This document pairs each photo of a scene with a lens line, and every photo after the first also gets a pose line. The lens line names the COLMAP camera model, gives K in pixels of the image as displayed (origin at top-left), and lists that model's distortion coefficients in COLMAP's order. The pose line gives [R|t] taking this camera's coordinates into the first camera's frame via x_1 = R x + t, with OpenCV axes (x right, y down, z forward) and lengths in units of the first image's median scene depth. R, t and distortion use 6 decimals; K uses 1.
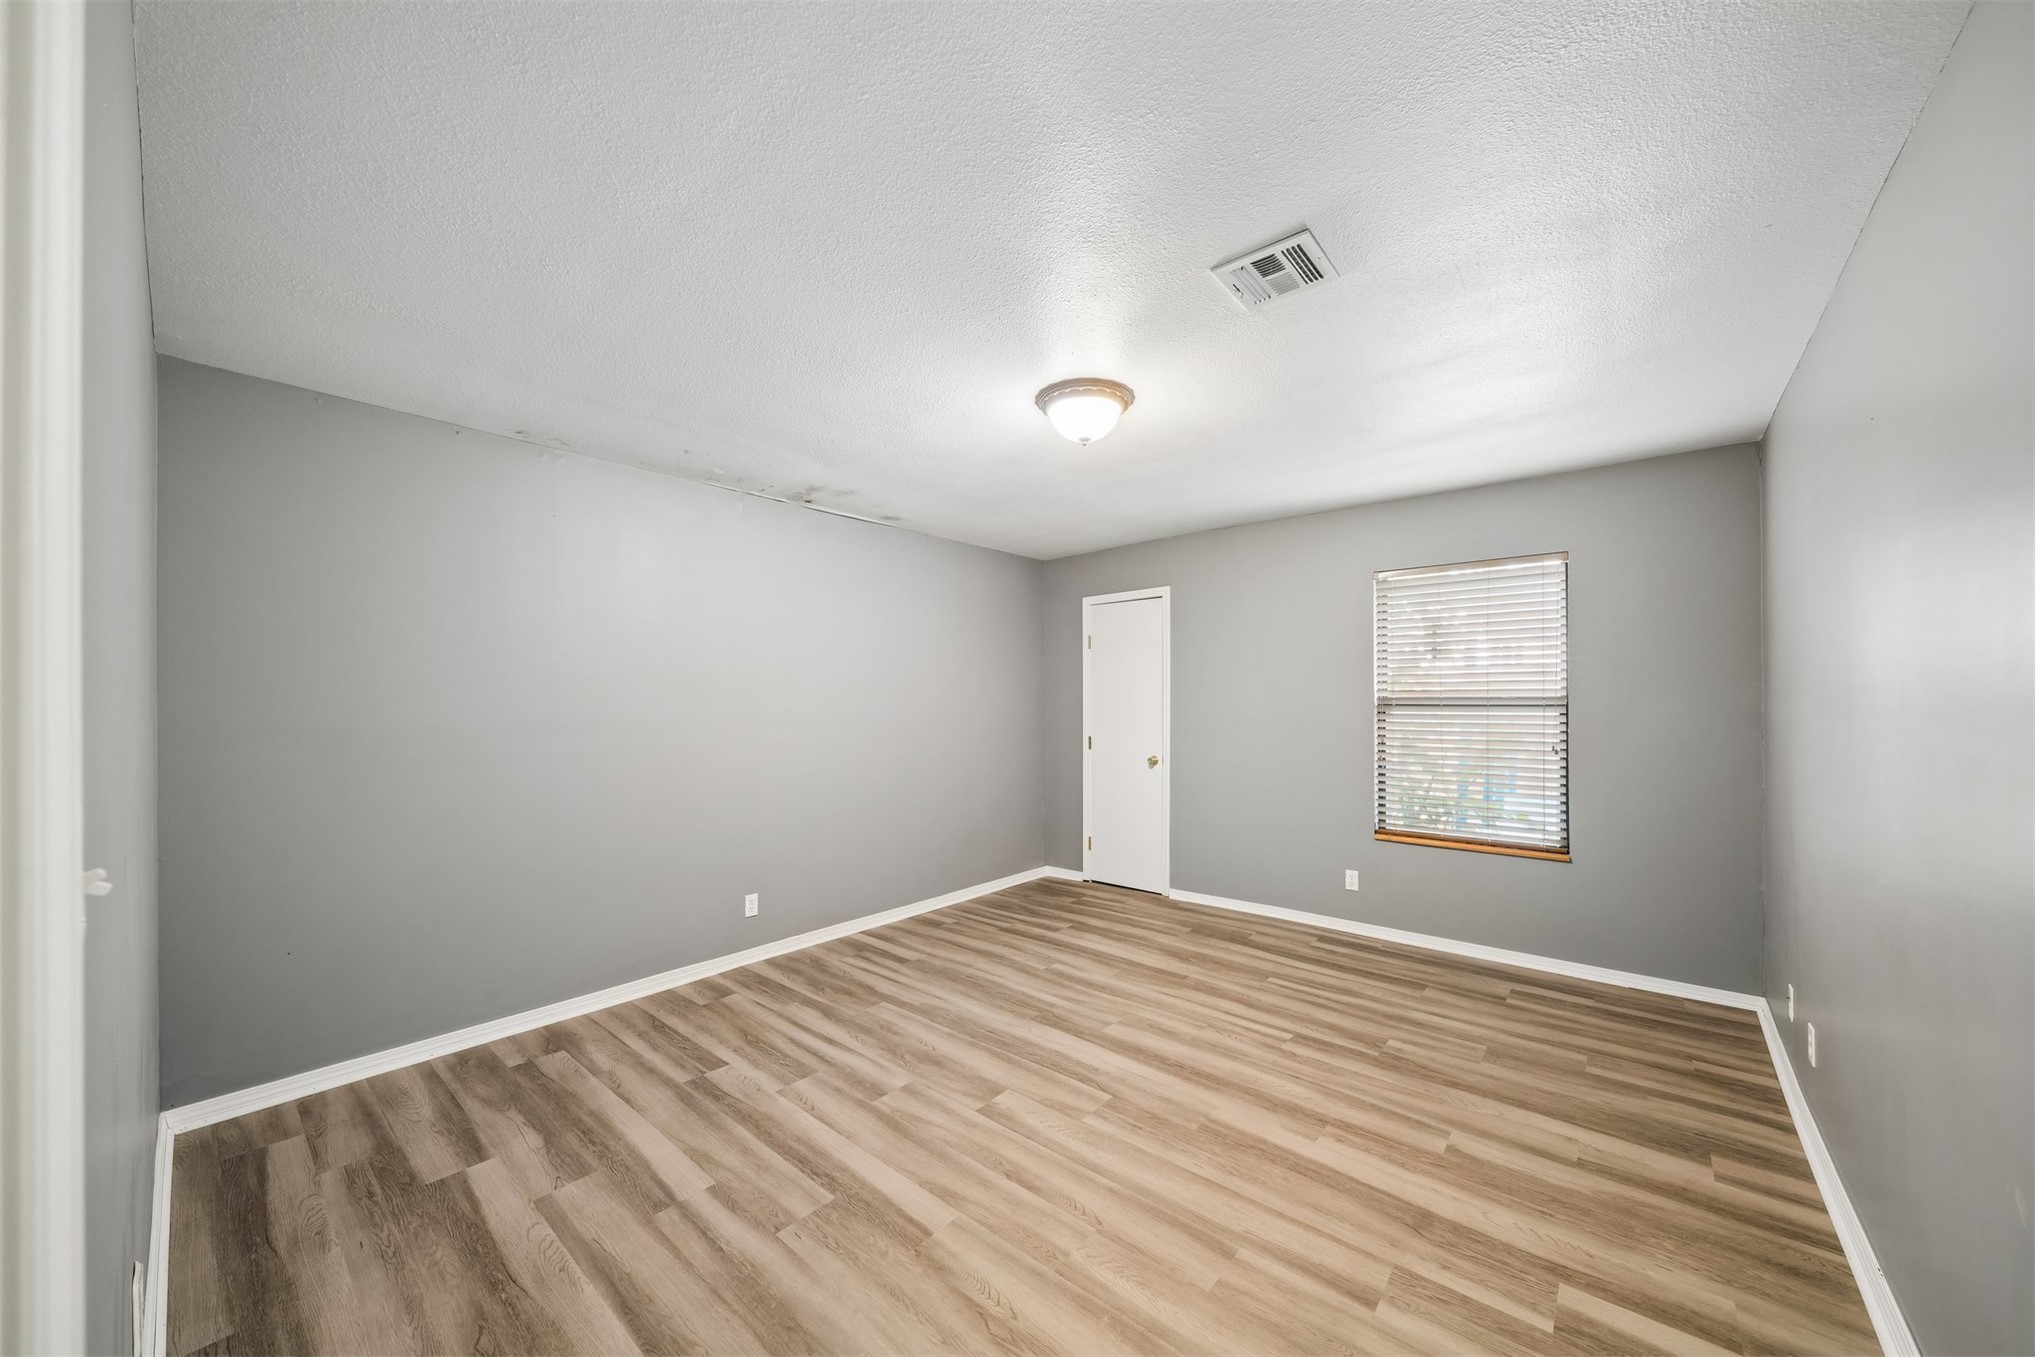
lens RADIAL K [[720.2, 0, 1011.4], [0, 720.2, 701.2], [0, 0, 1]] dist [-0.000576, -0.001161]
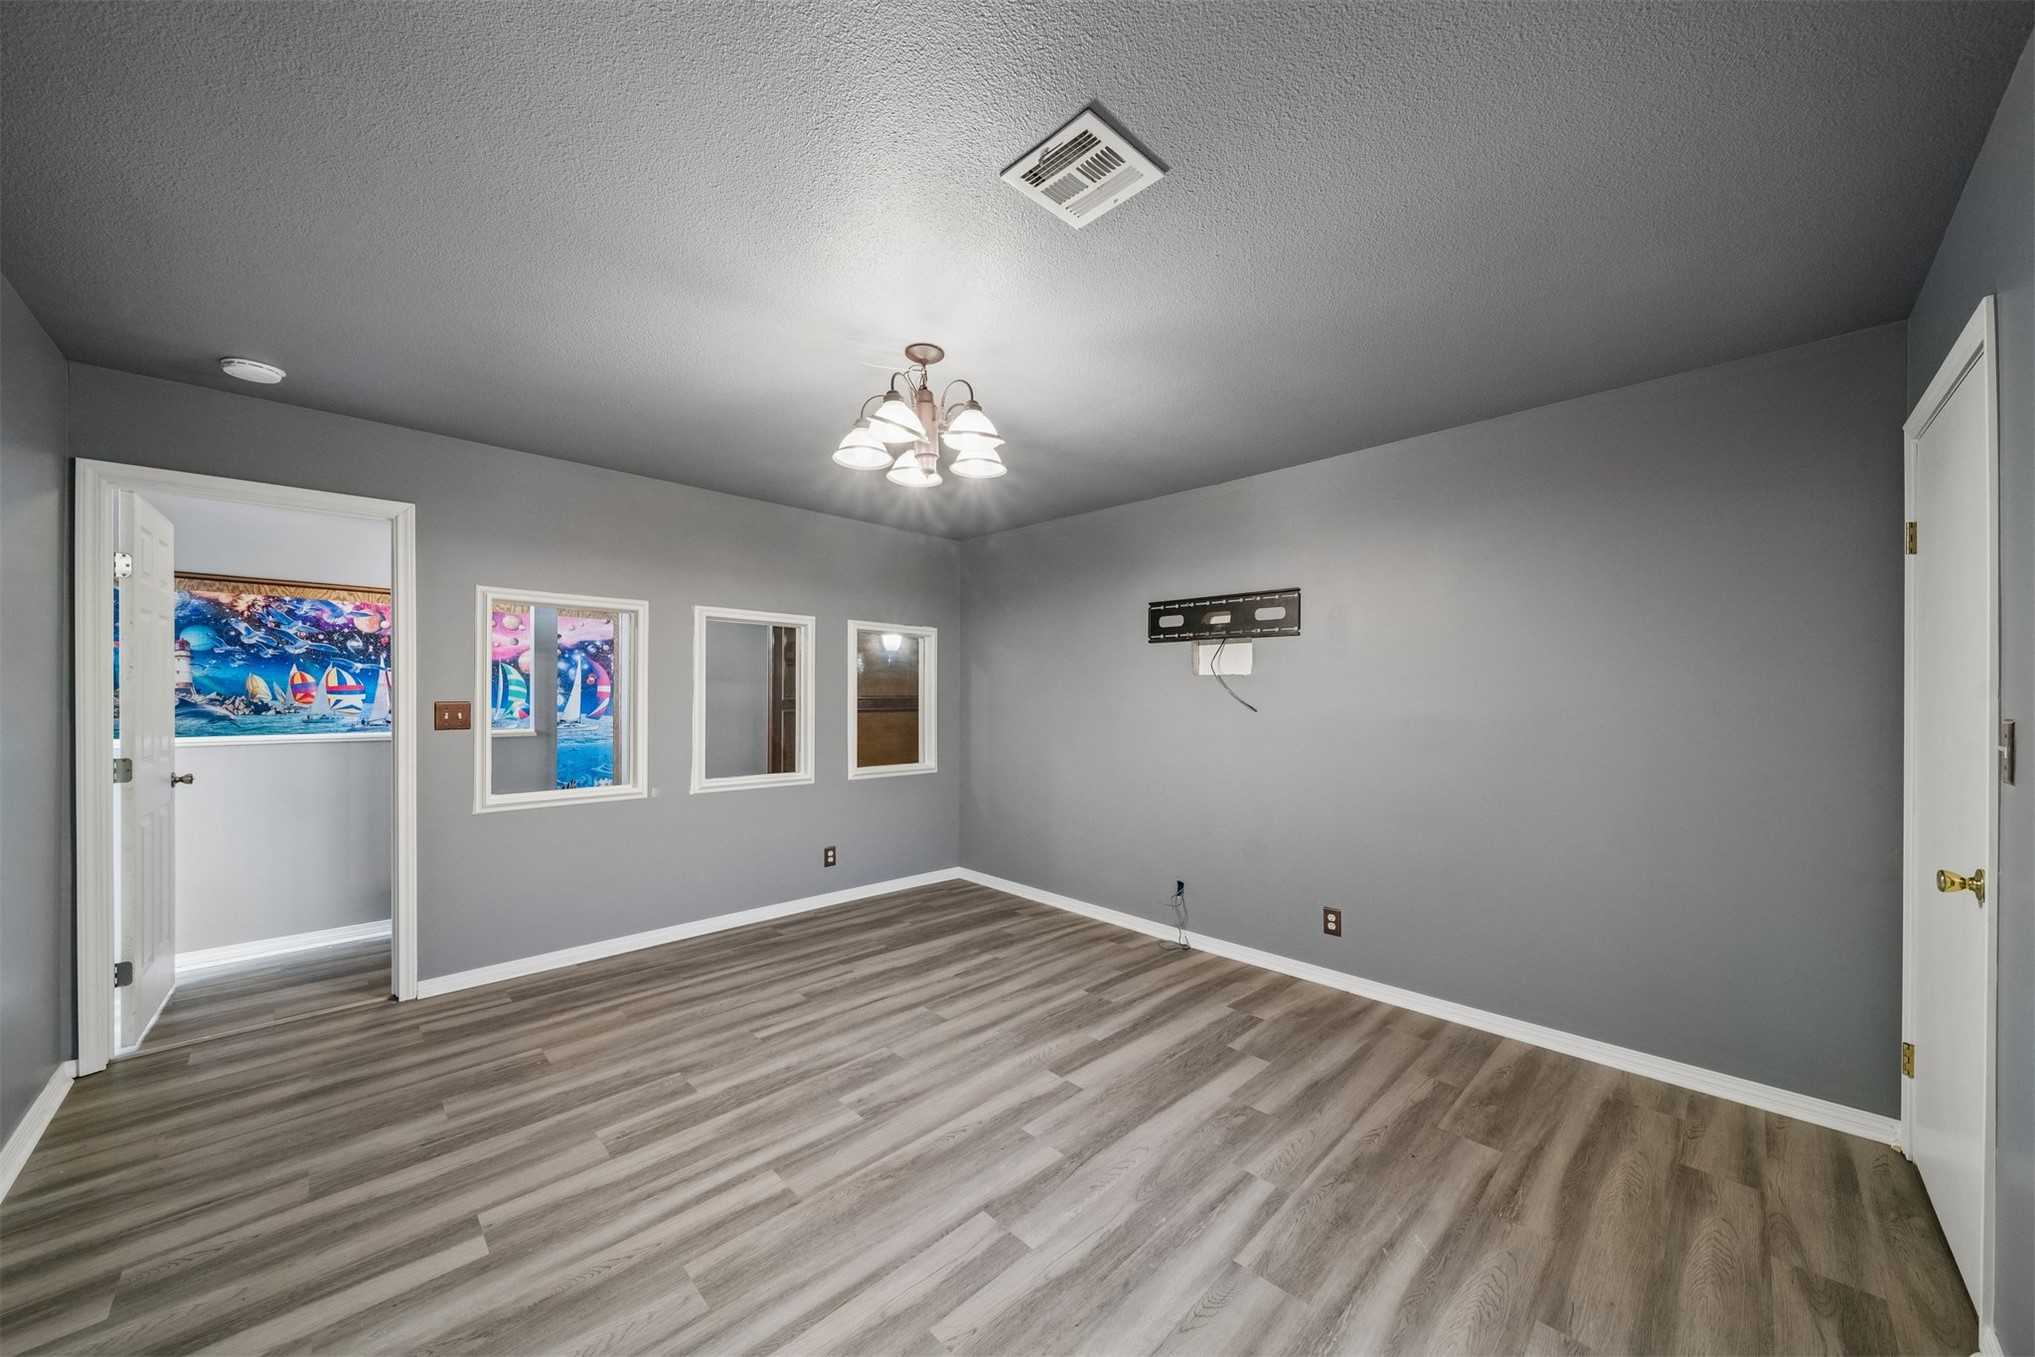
lens RADIAL K [[720.2, 0, 1008.6], [0, 720.2, 690.9], [0, 0, 1]] dist [-0.000576, -0.001161]
pose [[-0.088046, 0.002813, -0.996112, 0.472506], [-0.011940, 0.999921, 0.003879, -0.001764], [0.996045, 0.012235, -0.088006, 0.556525]]
